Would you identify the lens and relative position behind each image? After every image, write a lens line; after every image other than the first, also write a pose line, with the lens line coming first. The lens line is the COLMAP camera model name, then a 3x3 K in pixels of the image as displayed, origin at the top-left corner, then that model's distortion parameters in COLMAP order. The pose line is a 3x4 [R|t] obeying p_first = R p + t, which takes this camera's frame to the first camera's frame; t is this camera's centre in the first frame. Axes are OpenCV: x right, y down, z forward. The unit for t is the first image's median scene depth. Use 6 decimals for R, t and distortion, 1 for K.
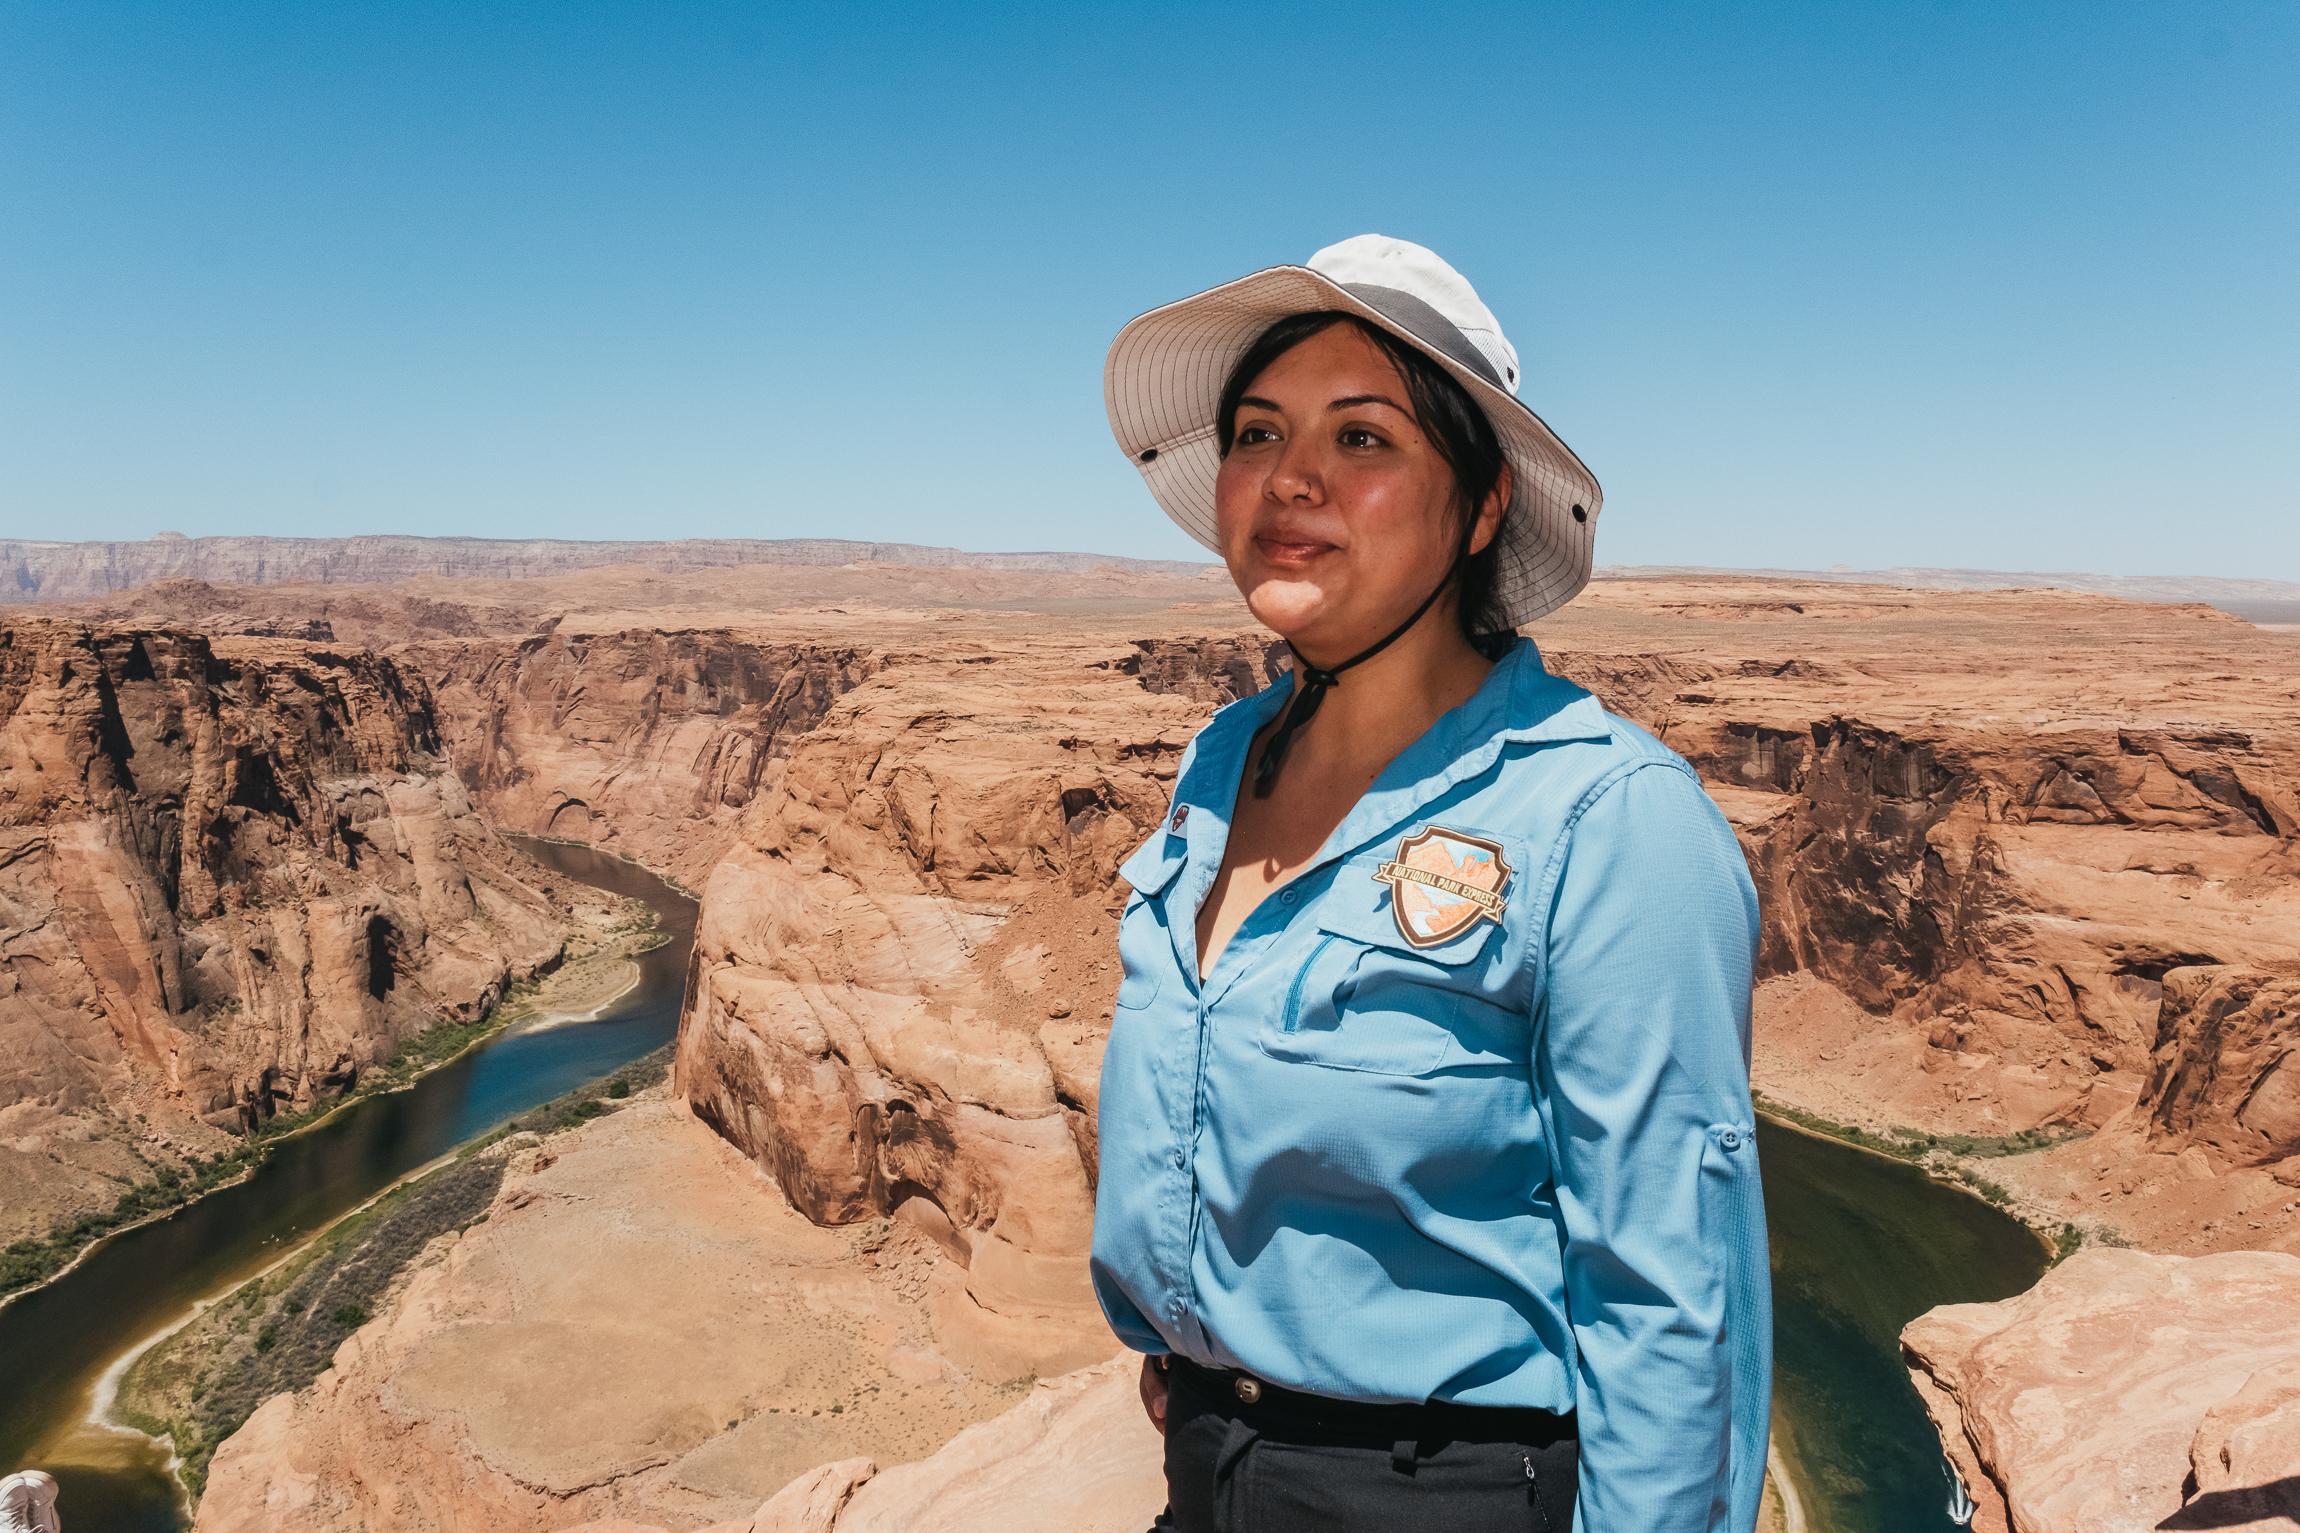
lens RADIAL K [[1817.7, 0, 1193.6], [0, 1817.7, 769.7], [0, 0, 1]] dist [-0.025491, 0.013103]
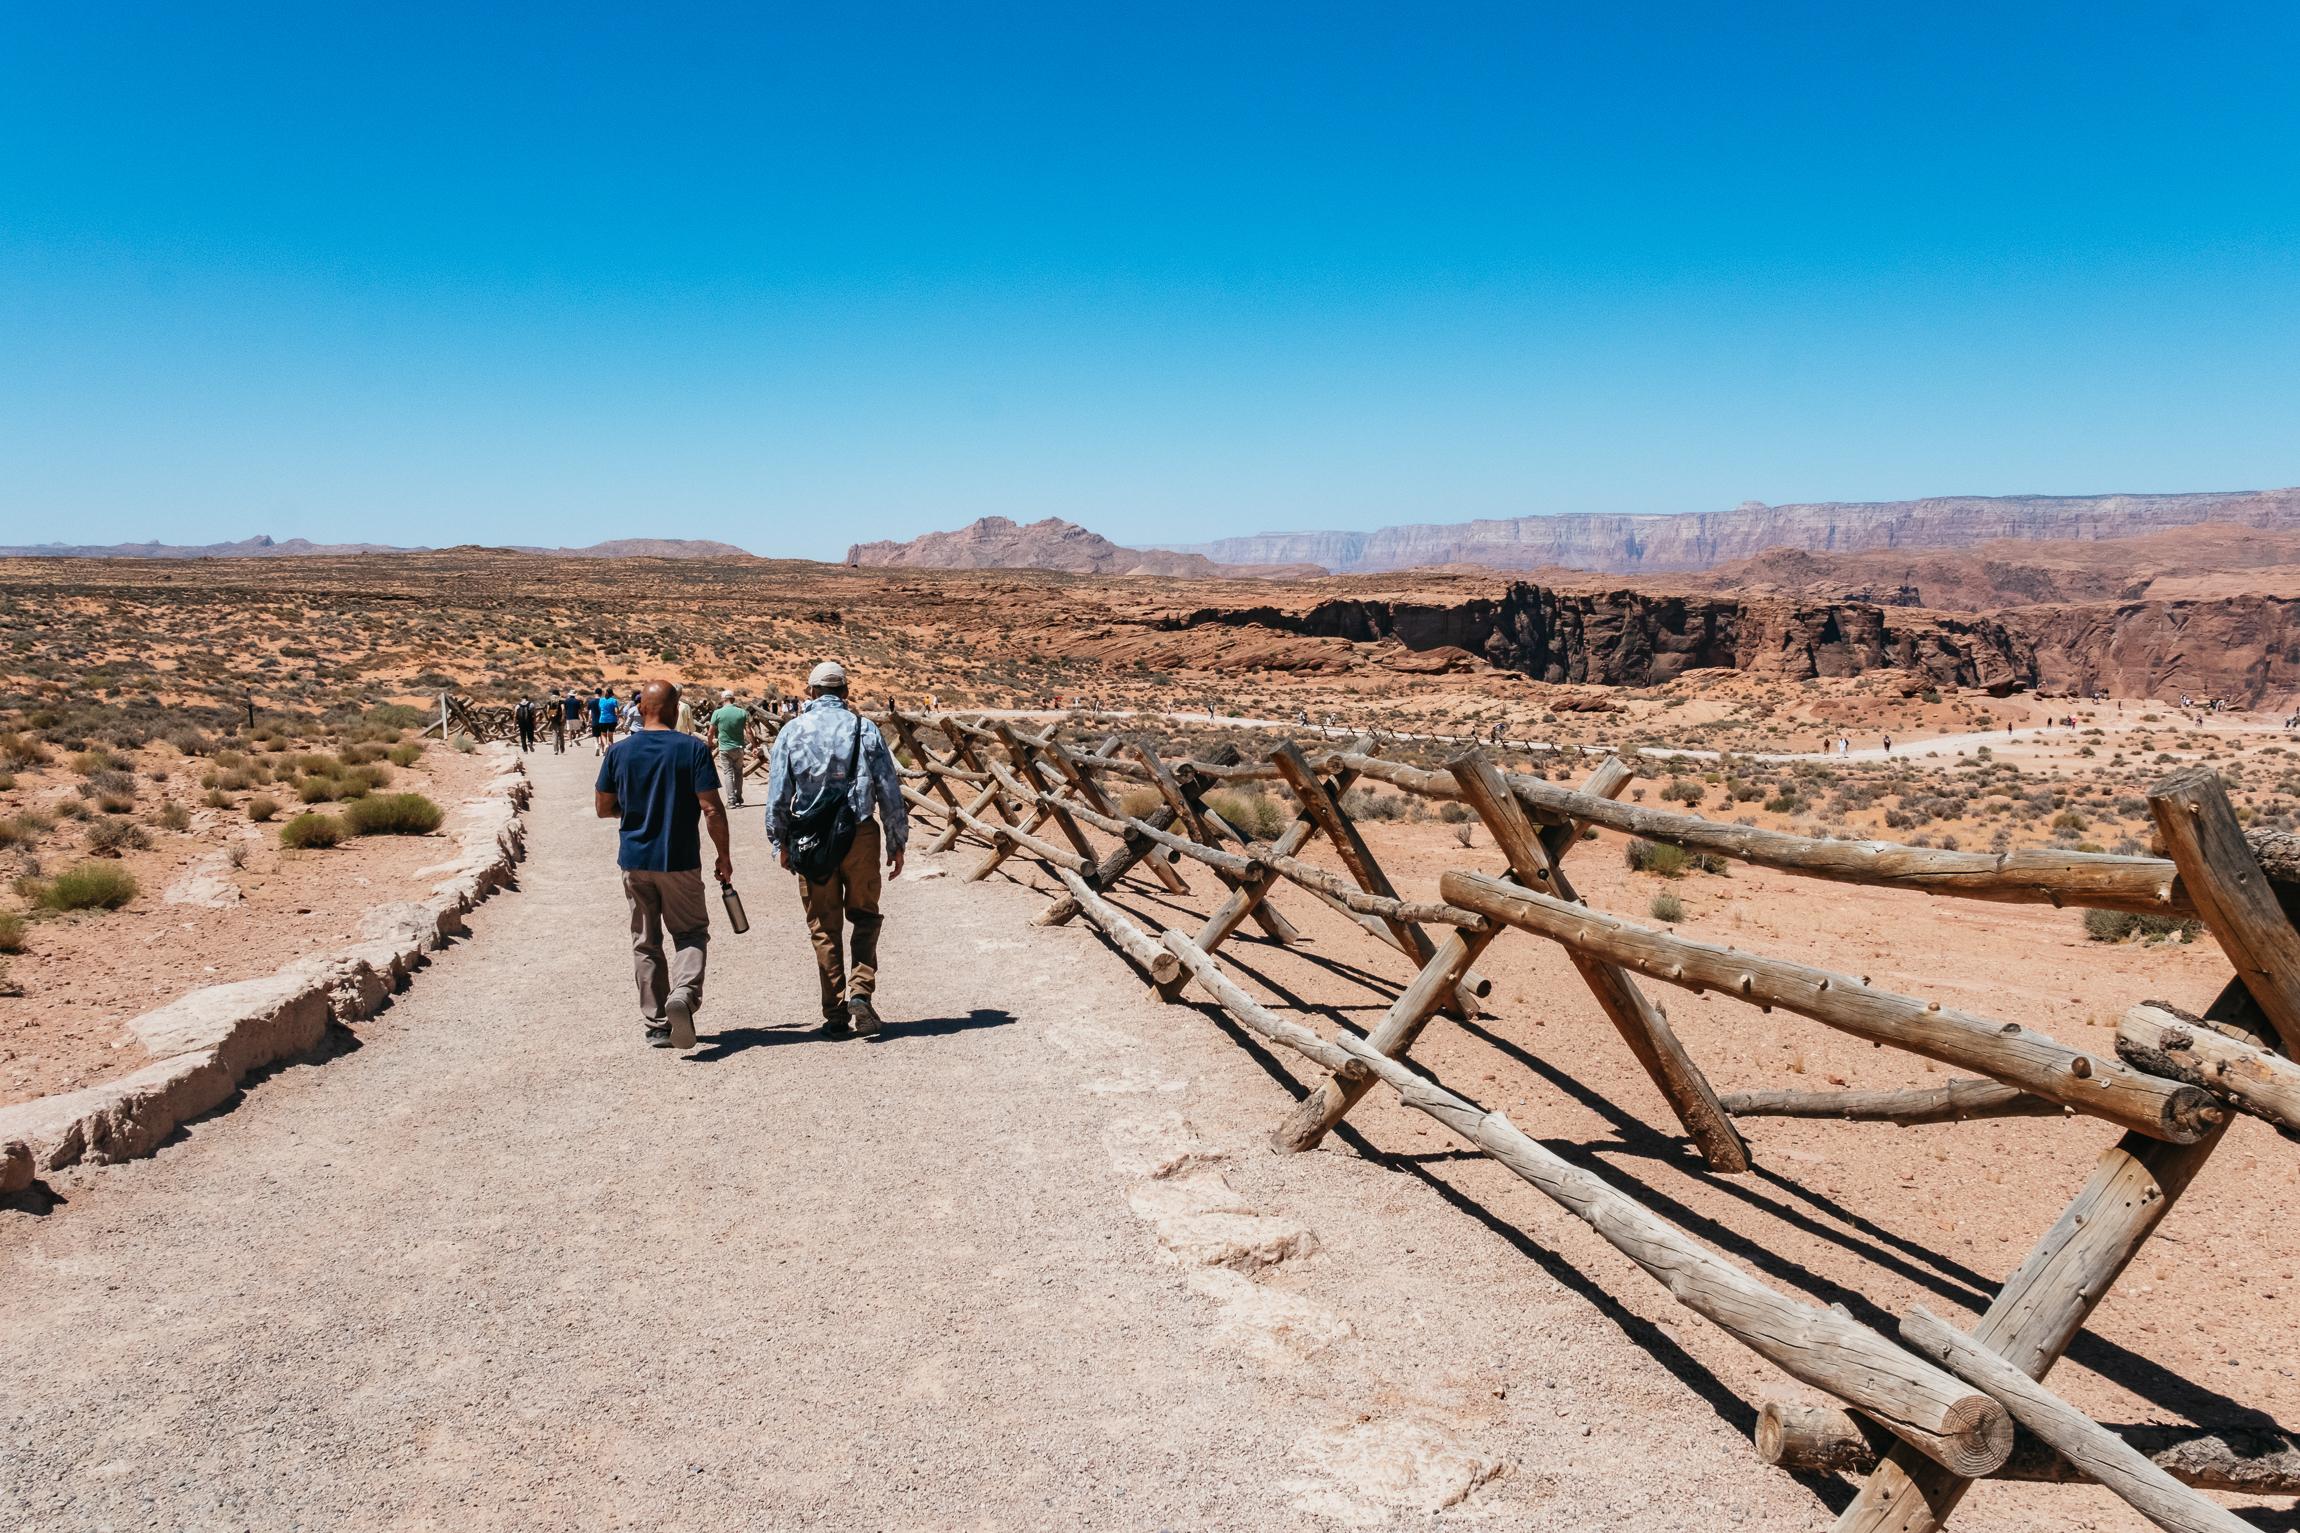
lens RADIAL K [[1870.5, 0, 1150.0], [0, 1870.5, 766.5], [0, 0, 1]] dist [-0.022063, 0.001574]
pose [[0.687561, 0.060123, -0.723633, 0.029084], [-0.046768, 0.998164, 0.038495, 0.006305], [0.724619, 0.007375, 0.689110, -0.224927]]
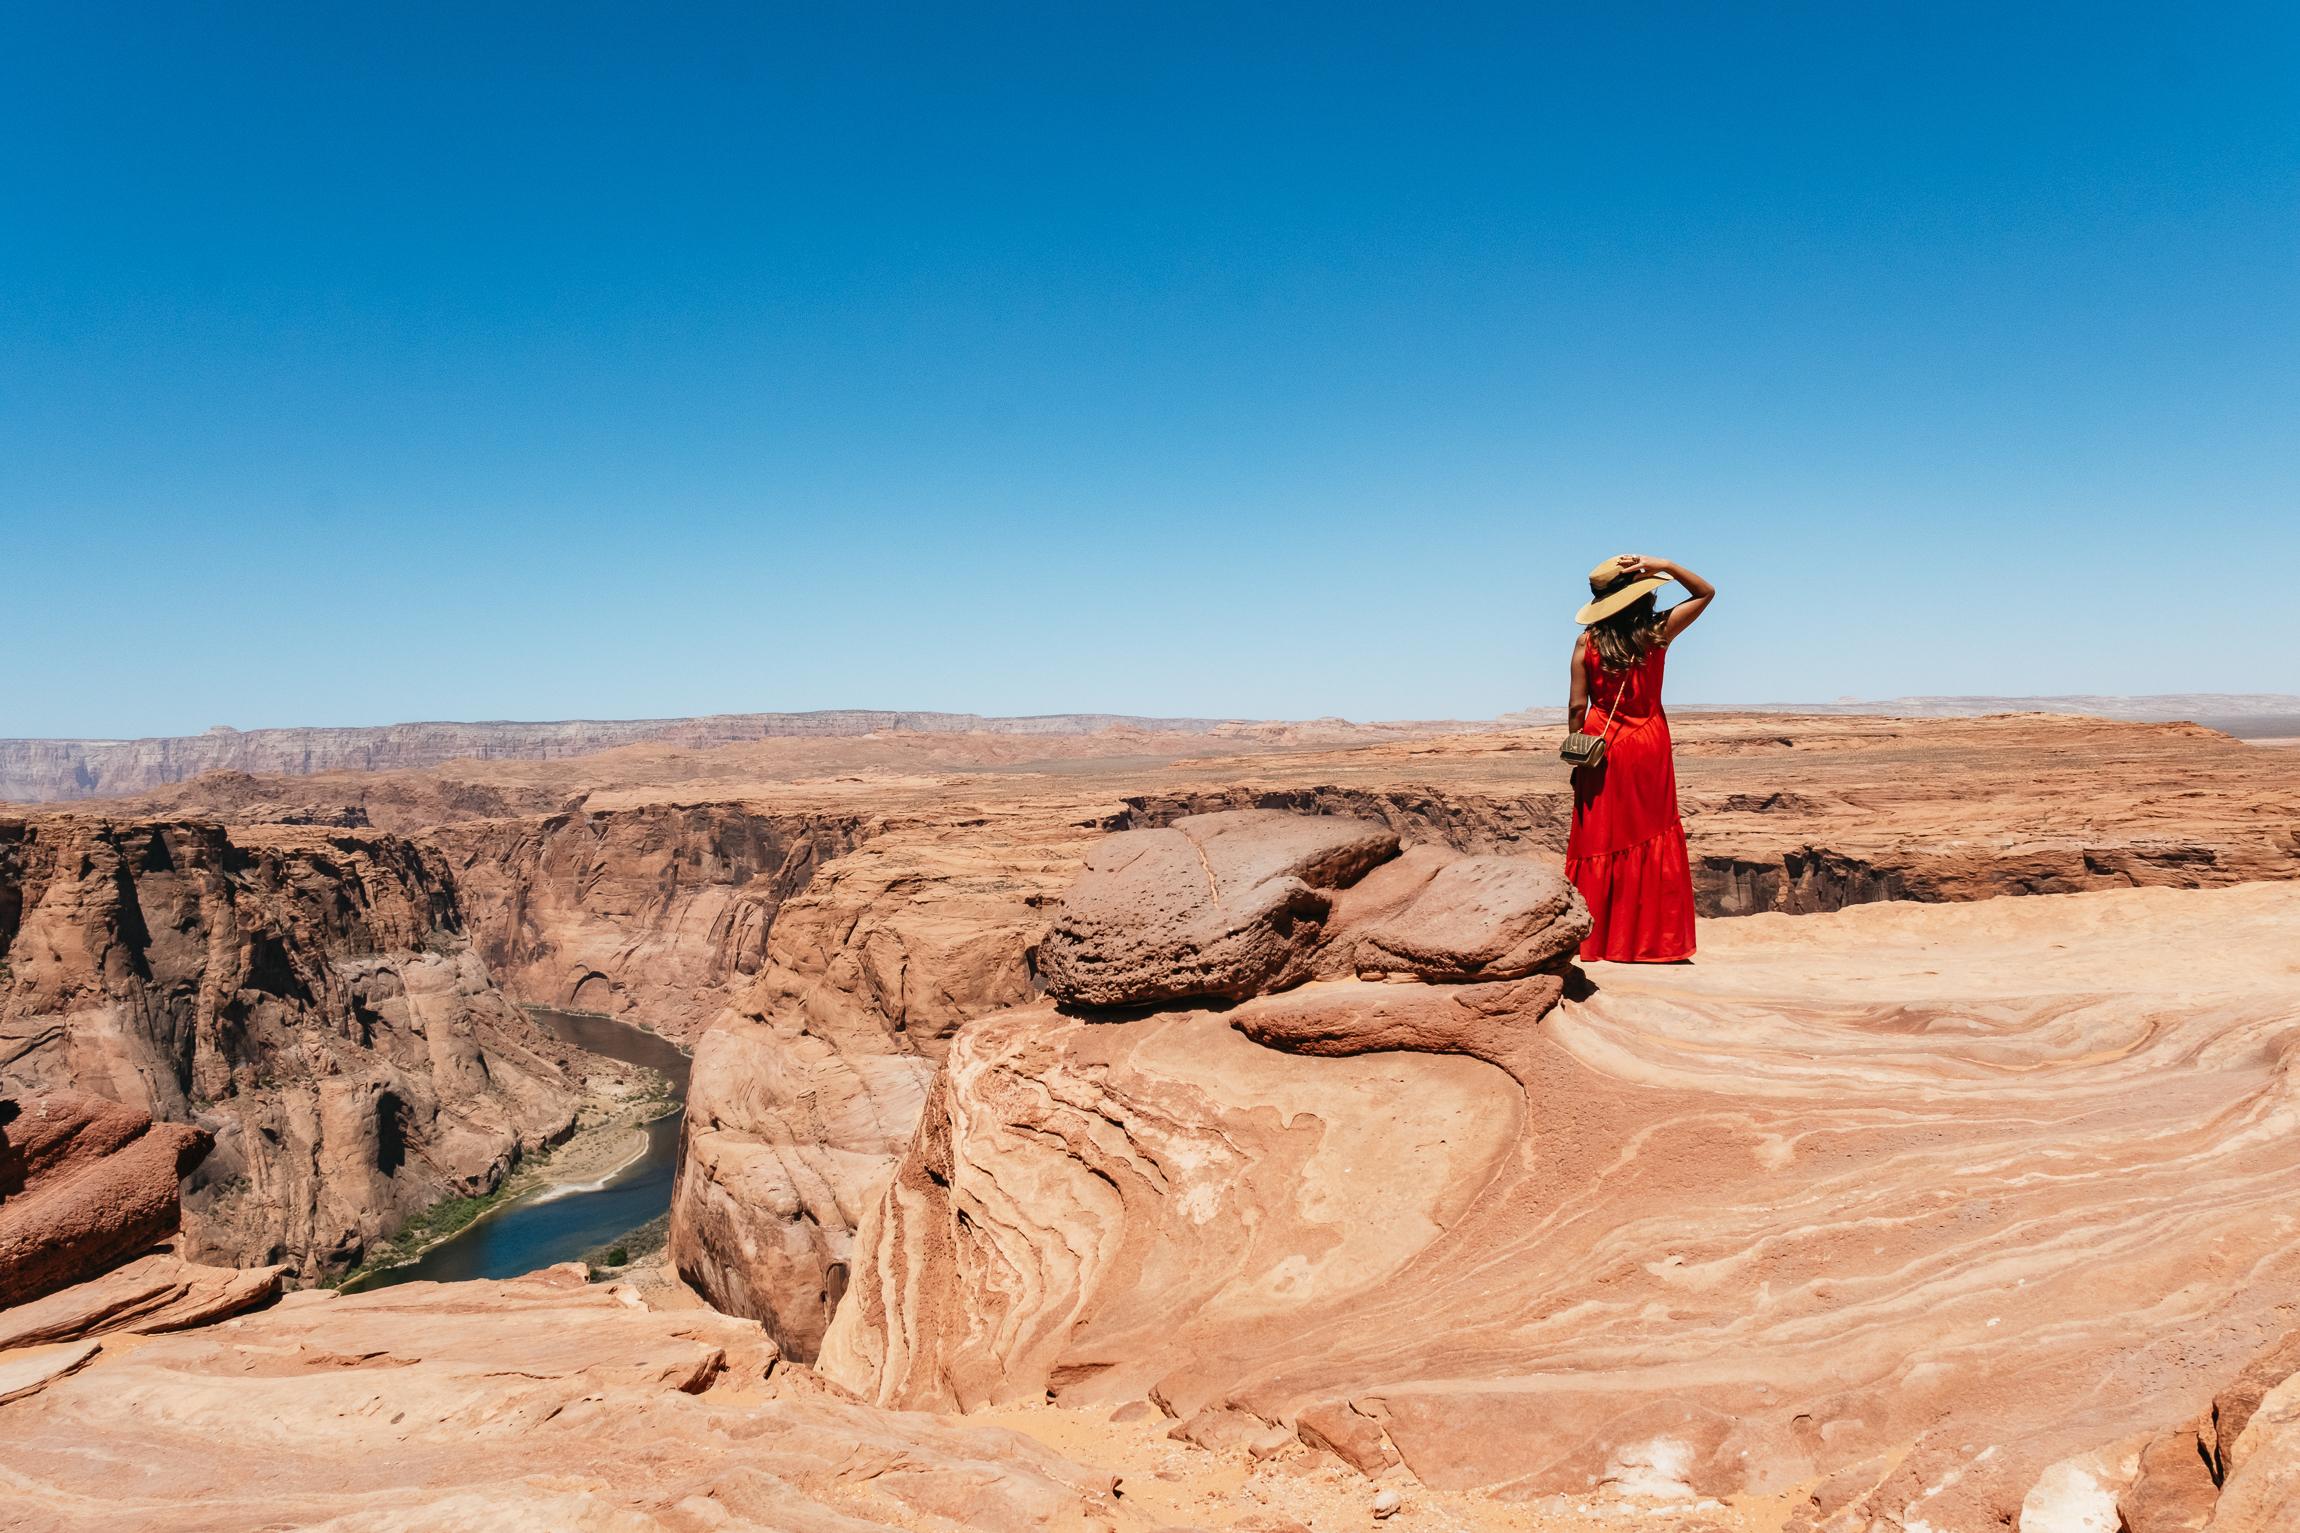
lens RADIAL K [[1786.6, 0, 1173.6], [0, 1786.6, 779.5], [0, 0, 1]] dist [-0.028028, 0.015826]
pose [[0.999030, -0.036961, -0.023937, 0.026473], [0.034926, 0.996143, -0.080490, 0.000759], [0.026820, 0.079576, 0.996468, -0.006659]]
